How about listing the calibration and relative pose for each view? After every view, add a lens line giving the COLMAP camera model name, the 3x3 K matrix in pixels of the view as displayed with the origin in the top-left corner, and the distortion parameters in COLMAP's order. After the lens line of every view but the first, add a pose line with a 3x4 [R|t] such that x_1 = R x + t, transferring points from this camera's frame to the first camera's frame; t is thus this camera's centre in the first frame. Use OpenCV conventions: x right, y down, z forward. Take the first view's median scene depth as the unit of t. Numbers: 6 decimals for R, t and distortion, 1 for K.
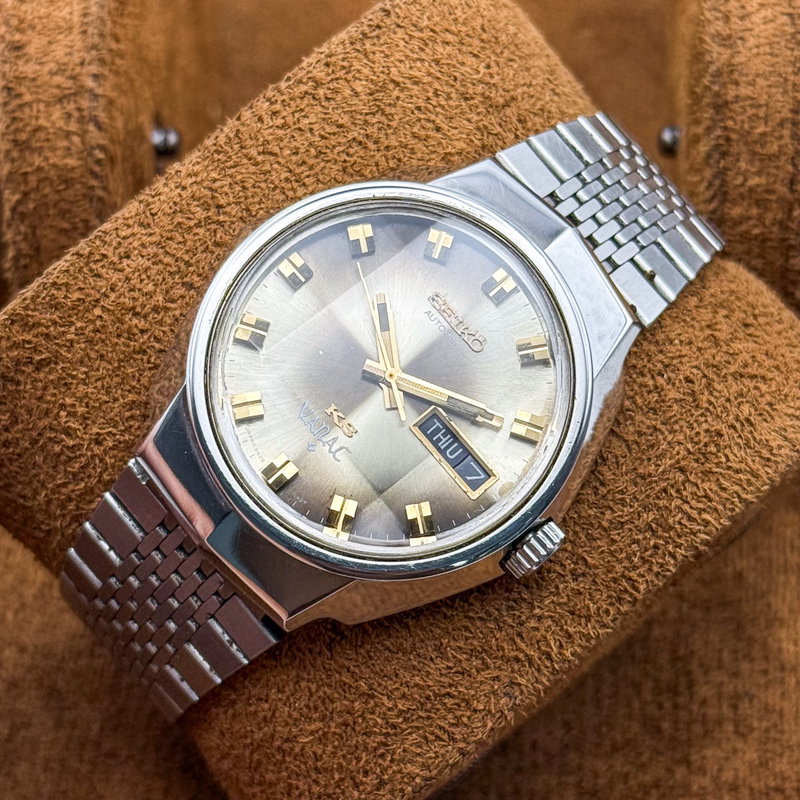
lens RADIAL K [[2534.1, 0, 402.9], [0, 2534.1, 416.8], [0, 0, 1]] dist [-0.003285, 1.709544]
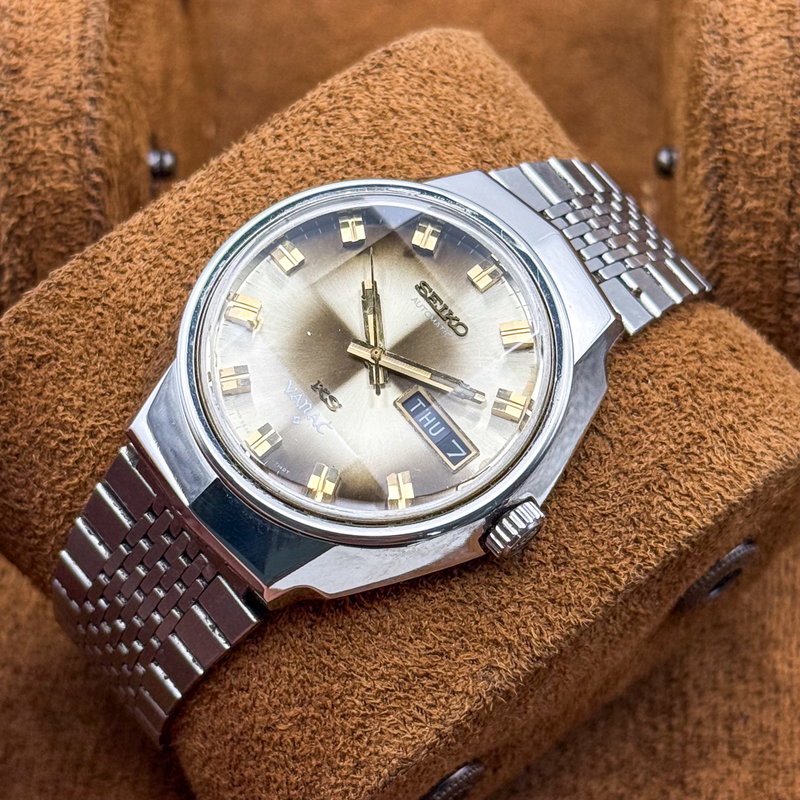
lens RADIAL K [[2534.1, 0, 402.9], [0, 2534.1, 416.8], [0, 0, 1]] dist [-0.003285, 1.709544]
pose [[0.999084, 0.017420, -0.039098, 0.044656], [-0.024827, 0.979926, -0.197811, 0.202409], [0.034868, 0.198601, 0.979460, 0.001077]]
